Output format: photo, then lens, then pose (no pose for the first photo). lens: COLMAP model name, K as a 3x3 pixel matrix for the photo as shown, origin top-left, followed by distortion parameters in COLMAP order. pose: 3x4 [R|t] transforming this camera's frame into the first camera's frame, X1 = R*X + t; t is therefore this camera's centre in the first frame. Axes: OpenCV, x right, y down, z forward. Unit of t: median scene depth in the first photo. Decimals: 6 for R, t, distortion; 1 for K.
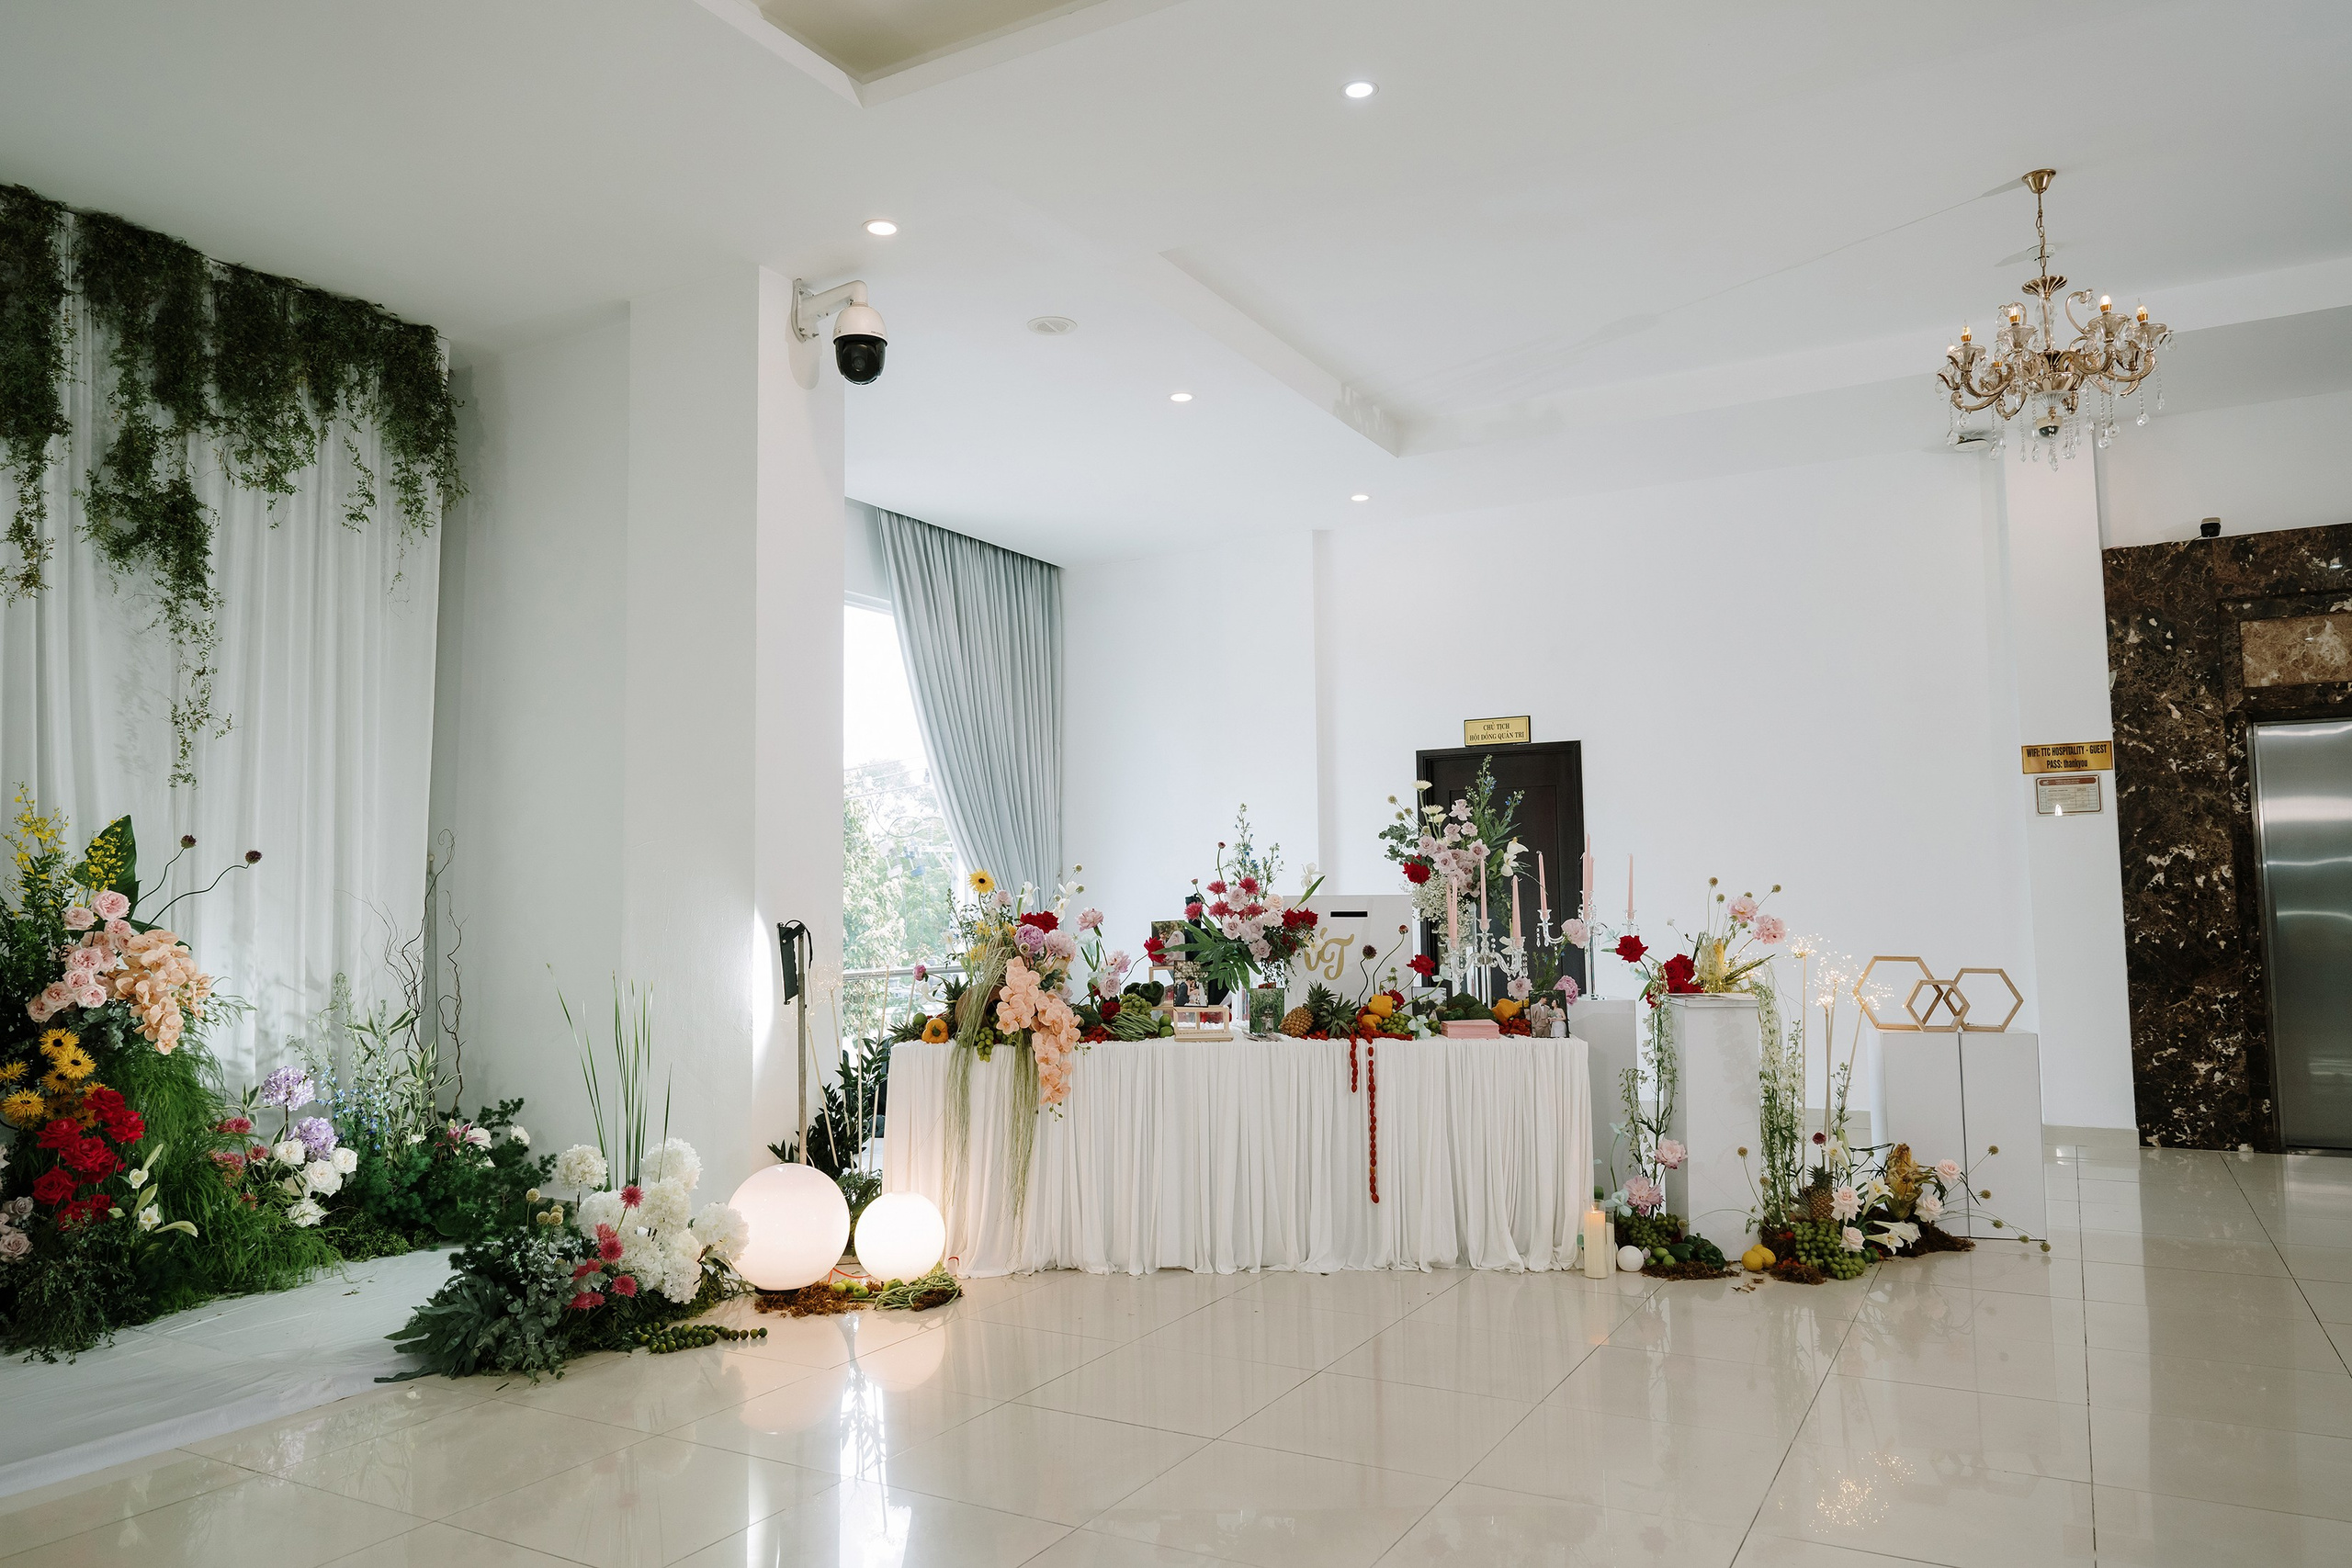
lens RADIAL K [[1577.4, 0, 1167.8], [0, 1577.4, 781.1], [0, 0, 1]] dist [0.003099, -0.000290]
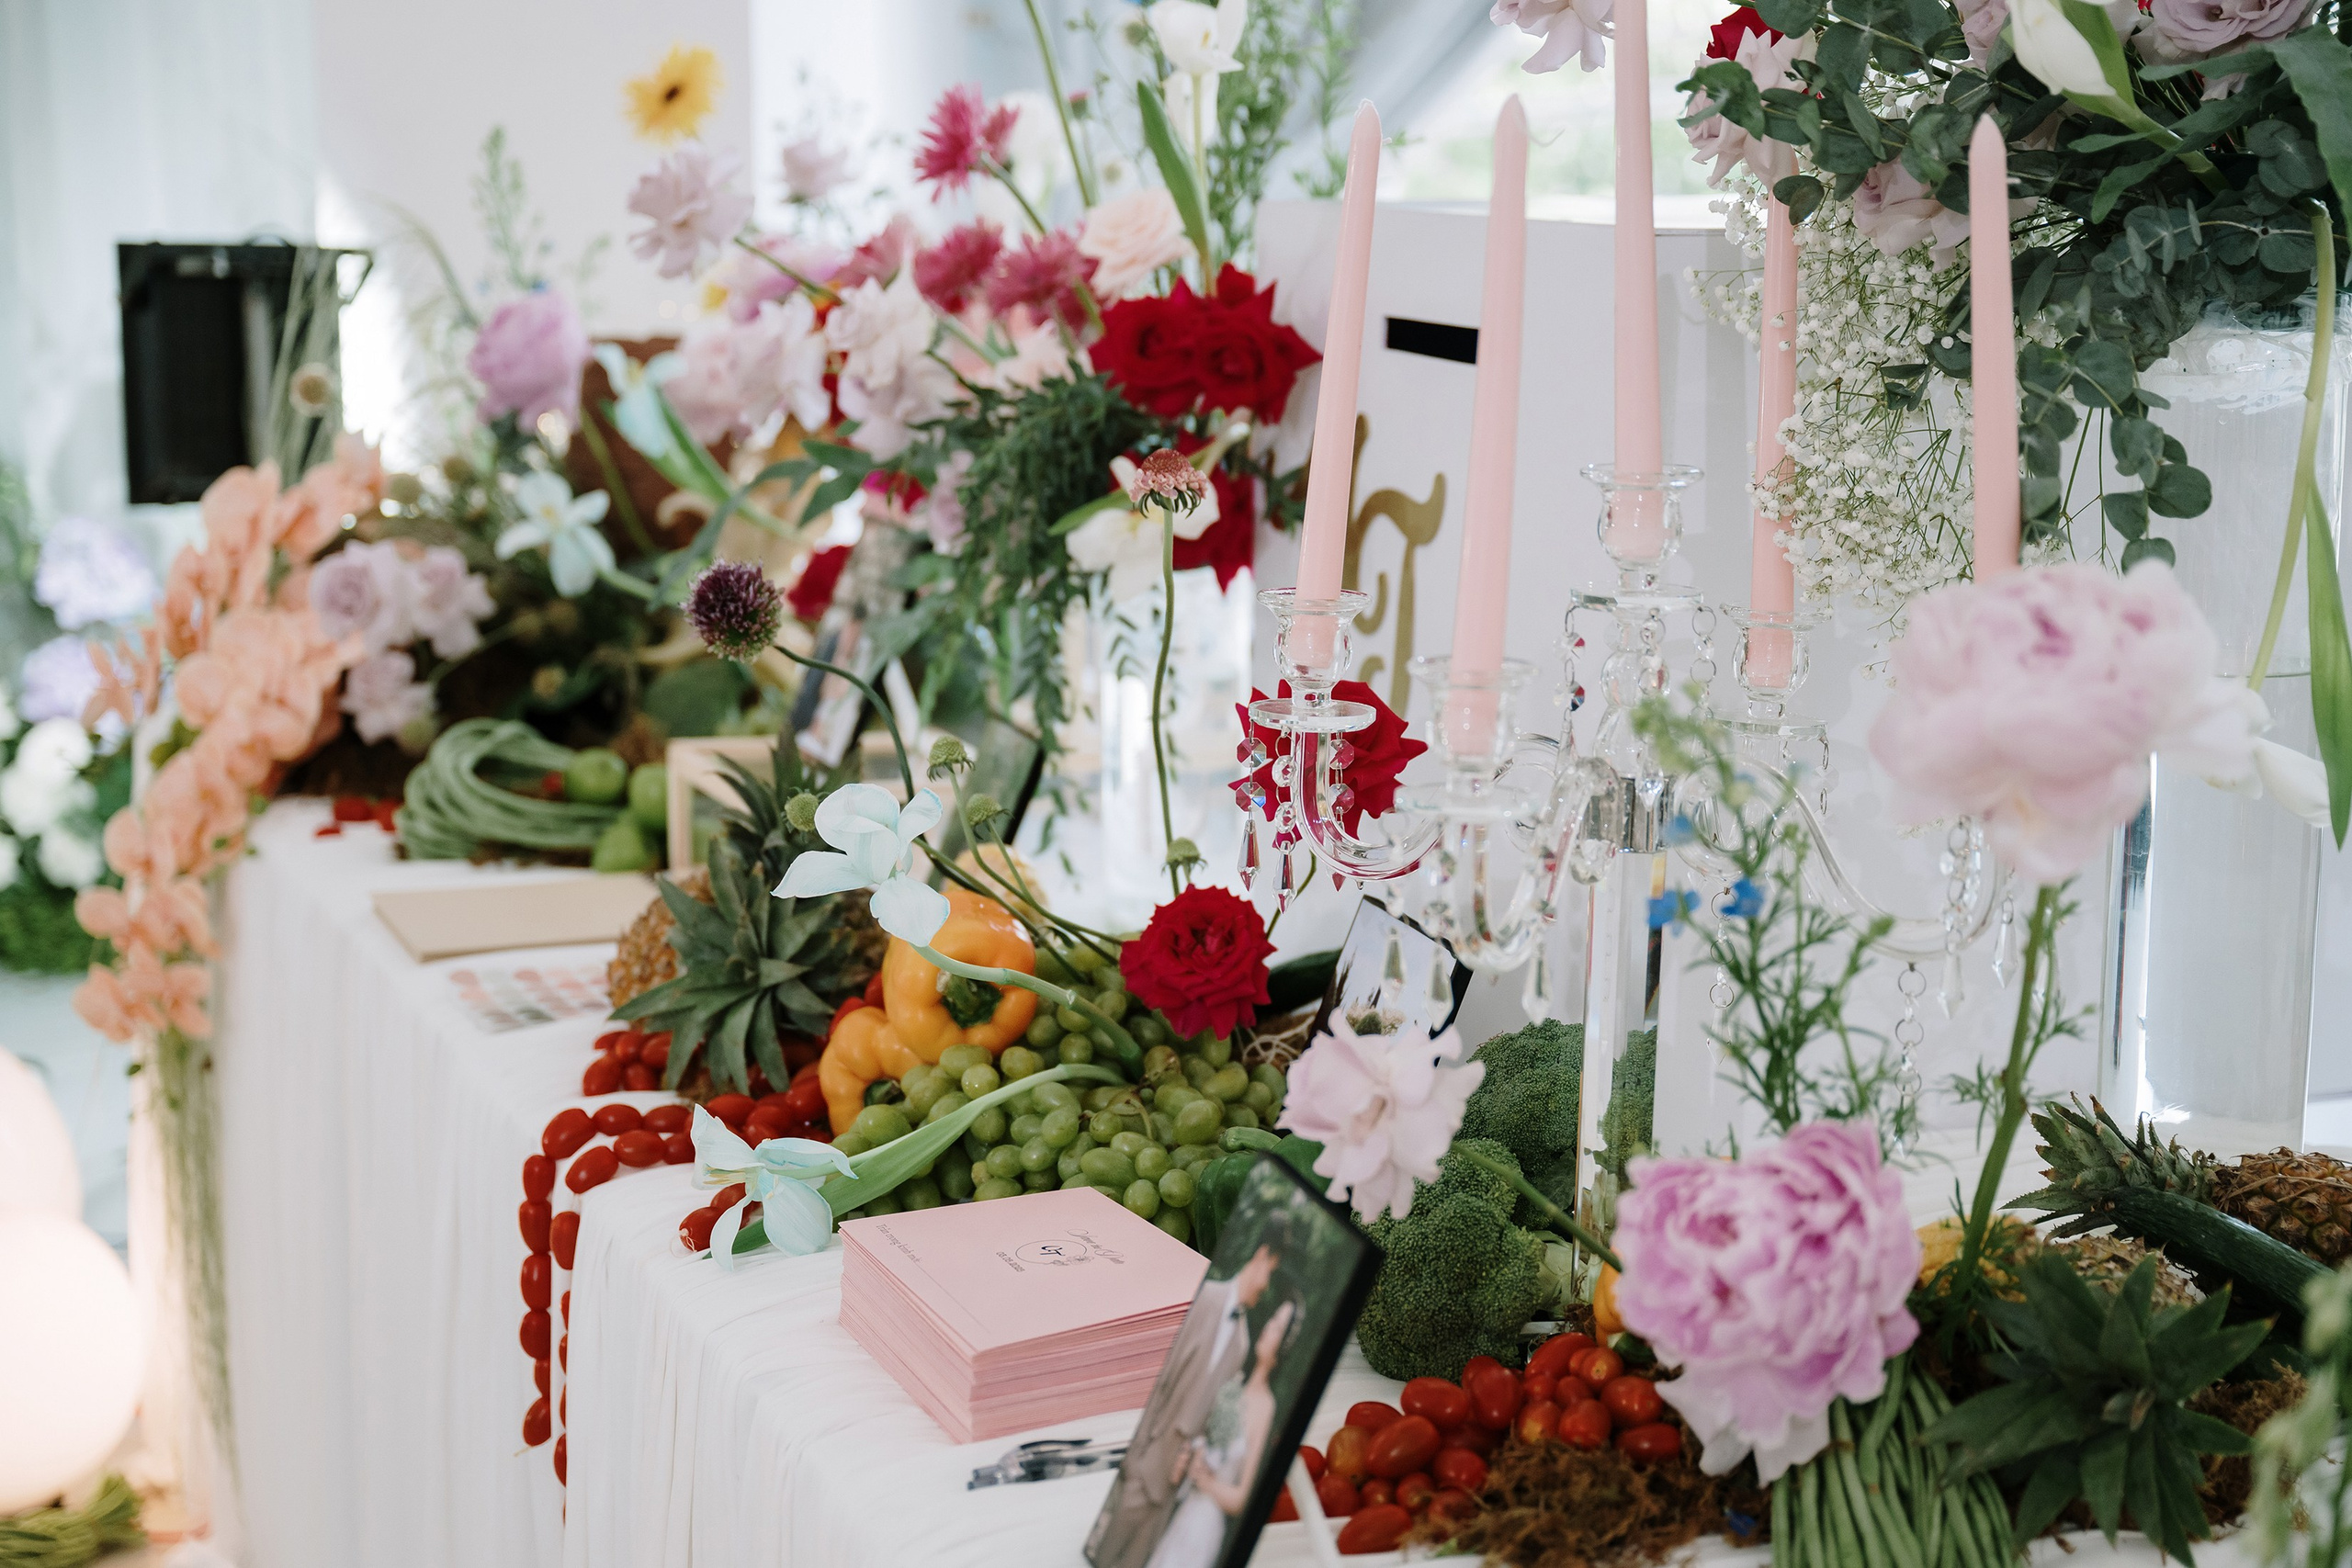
lens RADIAL K [[3582.9, 0, 1176.0], [0, 3582.9, 784.0], [0, 0, 1]] dist [-0.038446, -0.085584]
pose [[0.391926, 0.182674, -0.901679, 0.452021], [0.066892, 0.971836, 0.225963, 0.050510], [0.917562, -0.148876, 0.368668, 0.910668]]
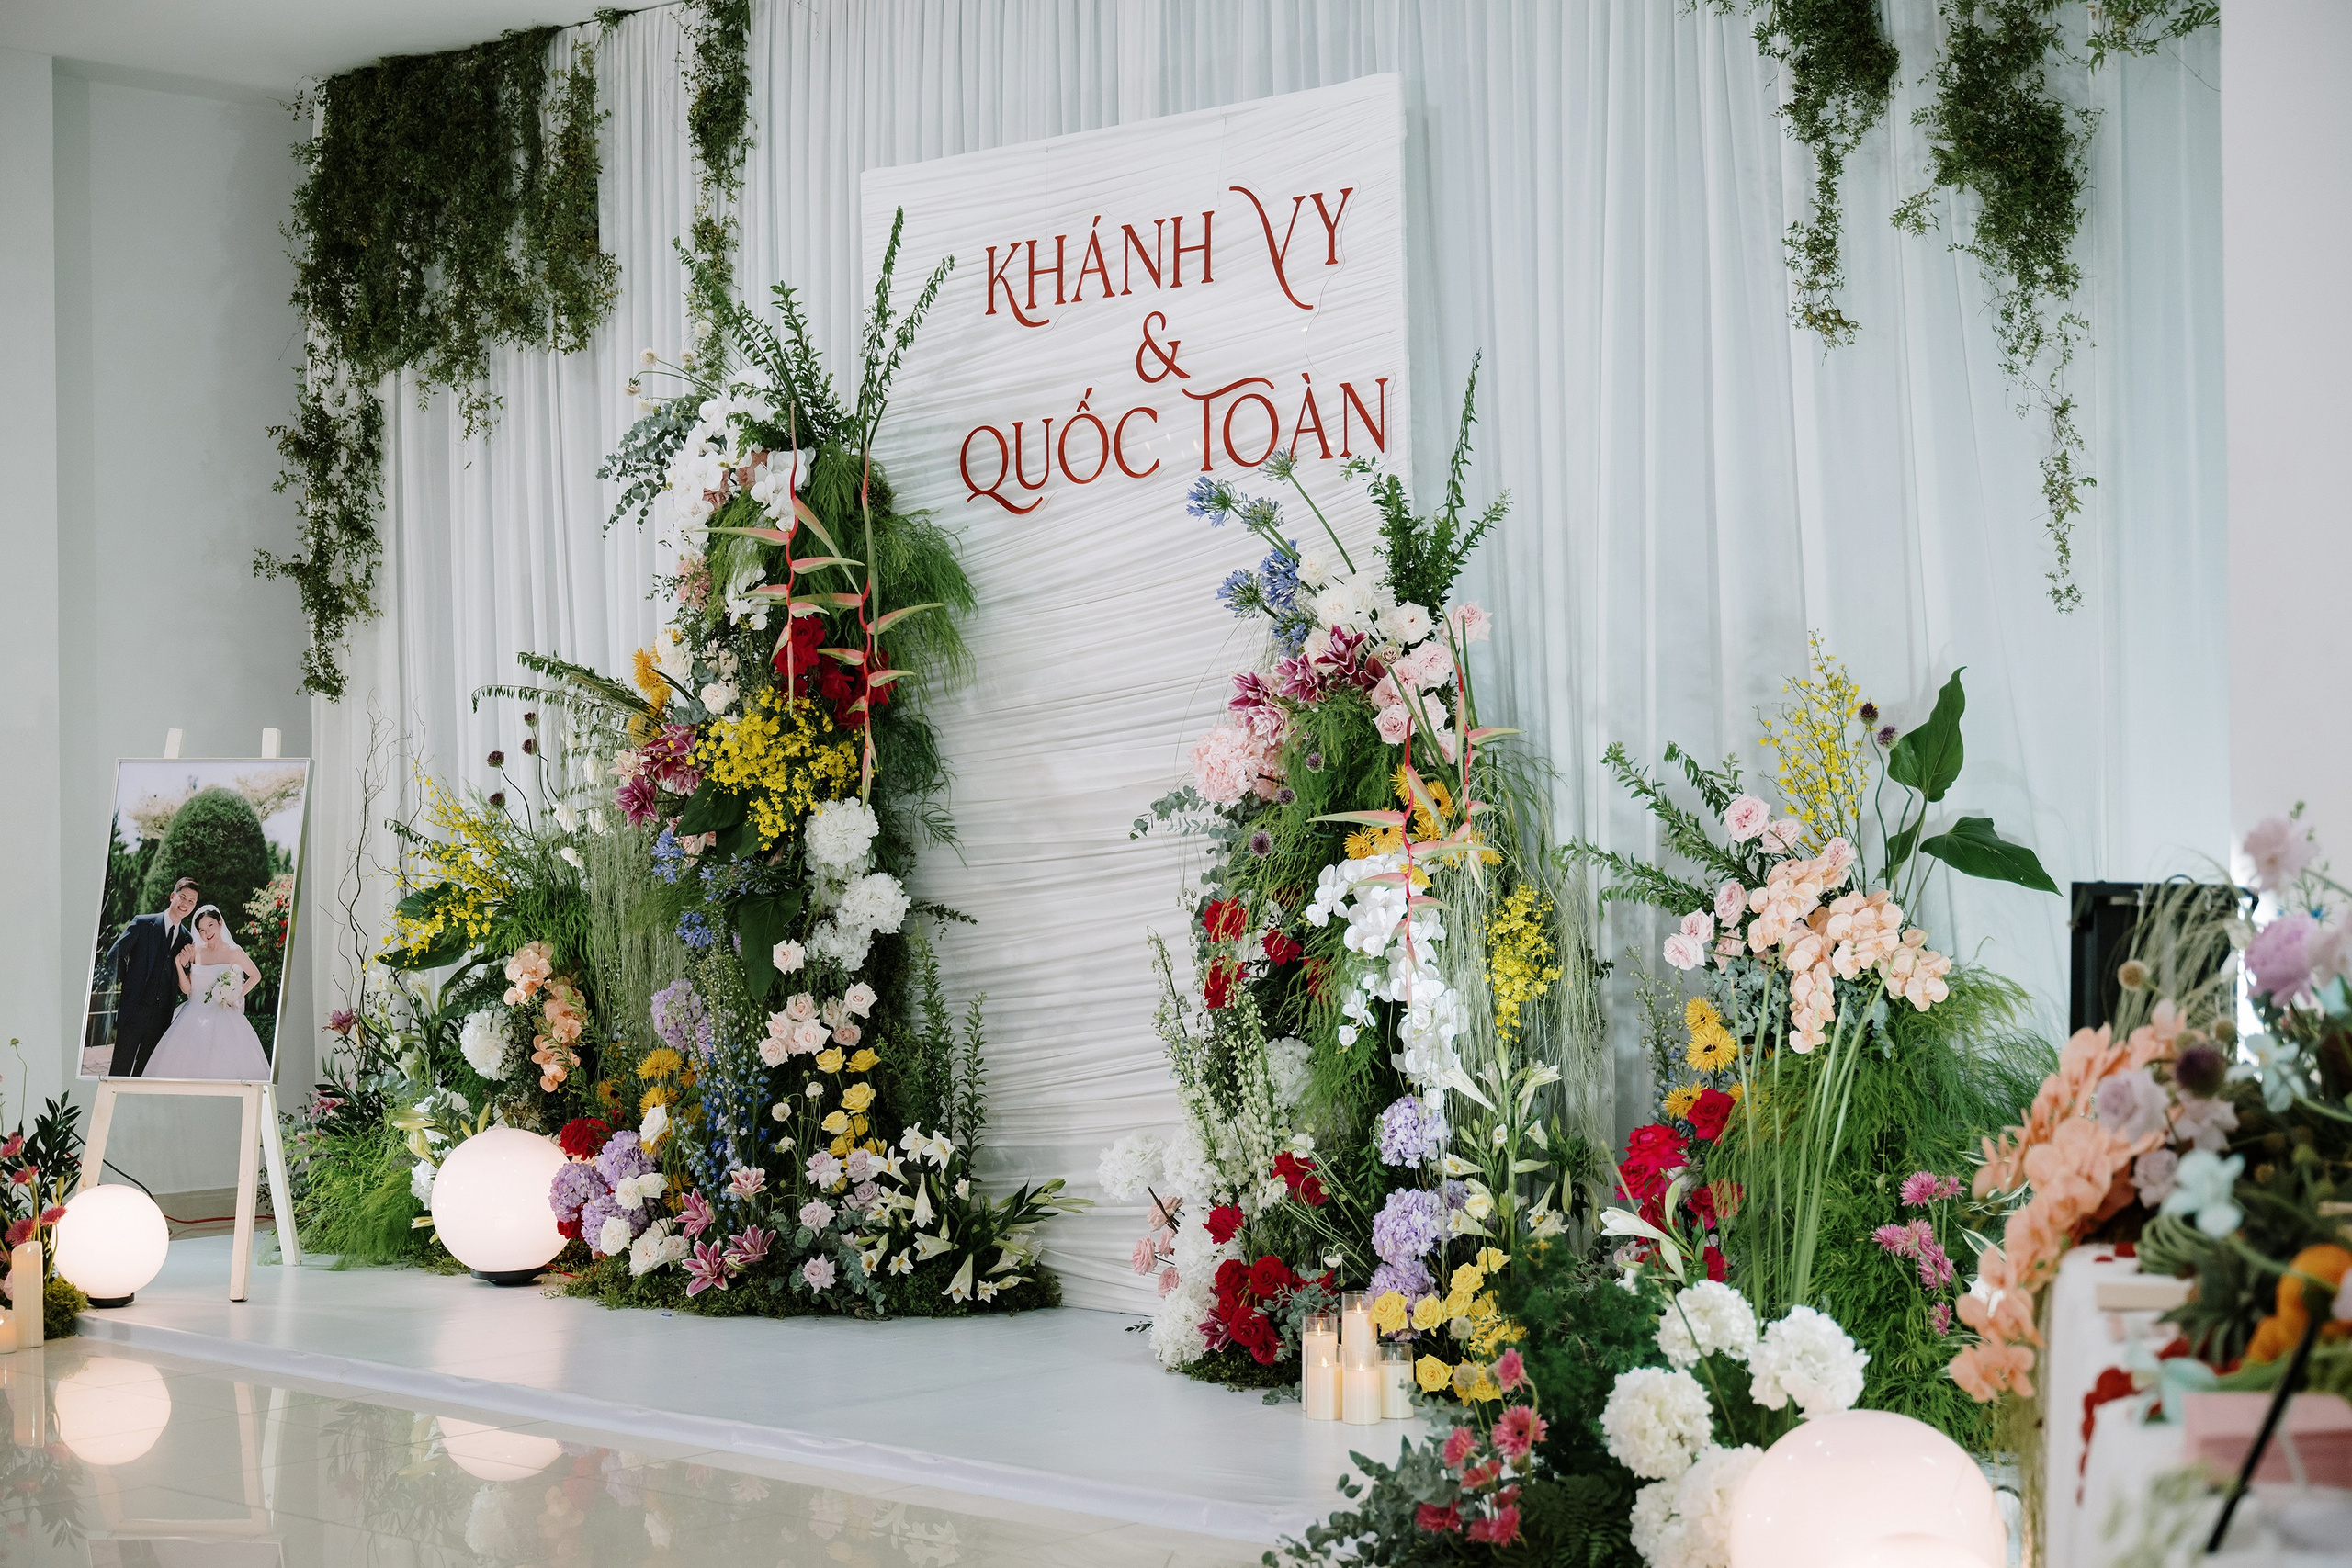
lens RADIAL K [[3635.0, 0, 1176.0], [0, 3635.0, 784.0], [0, 0, 1]] dist [0.005410, -0.018927]
pose [[-0.220141, 0.012736, -0.975385, 0.758604], [0.090602, 0.995859, -0.007445, 0.048415], [0.971251, -0.090011, -0.220383, 0.973154]]
